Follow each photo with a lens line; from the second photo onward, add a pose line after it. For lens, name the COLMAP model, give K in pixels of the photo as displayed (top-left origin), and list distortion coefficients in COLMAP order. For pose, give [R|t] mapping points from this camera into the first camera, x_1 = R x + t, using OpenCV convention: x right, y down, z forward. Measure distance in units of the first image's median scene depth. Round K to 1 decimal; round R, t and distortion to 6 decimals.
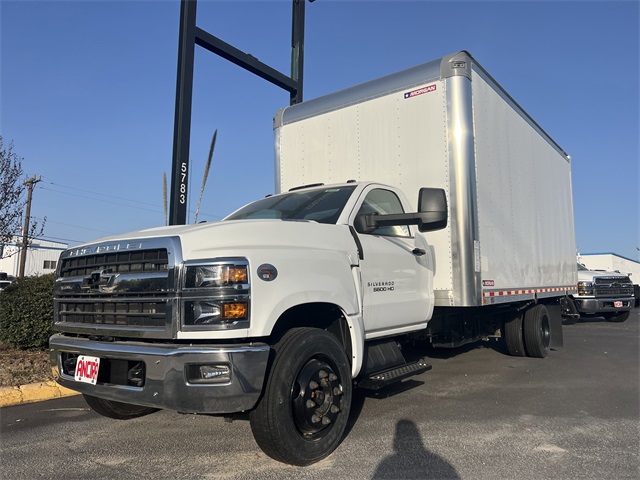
lens RADIAL K [[476.4, 0, 320.5], [0, 476.4, 243.6], [0, 0, 1]] dist [0.047696, -0.049573]
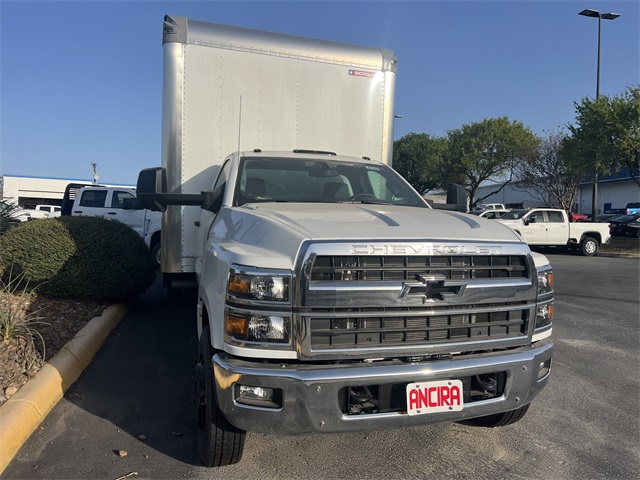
lens RADIAL K [[476.4, 0, 324.3], [0, 476.4, 234.6], [0, 0, 1]] dist [0.047696, -0.049573]
pose [[0.564958, -0.000789, 0.825119, -0.948424], [-0.114280, 0.990287, 0.079194, -0.044247], [-0.817167, -0.139035, 0.559380, 0.545020]]
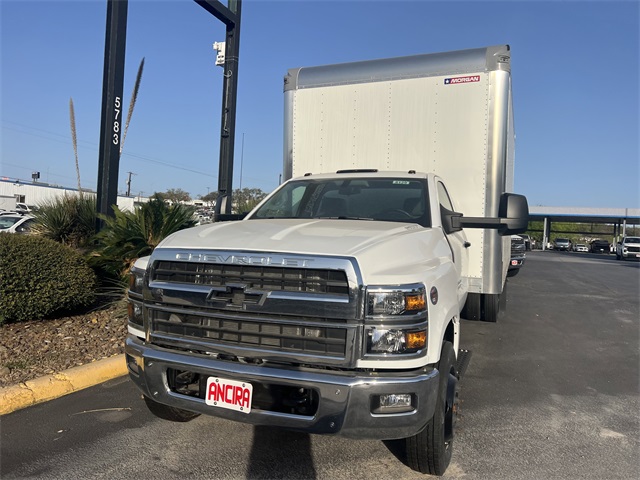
lens RADIAL K [[476.4, 0, 327.1], [0, 476.4, 236.6], [0, 0, 1]] dist [0.047696, -0.049573]
pose [[0.963892, 0.034738, 0.264020, -0.412911], [-0.065308, 0.992014, 0.107904, -0.105821], [-0.258163, -0.121250, 0.958463, 0.091729]]
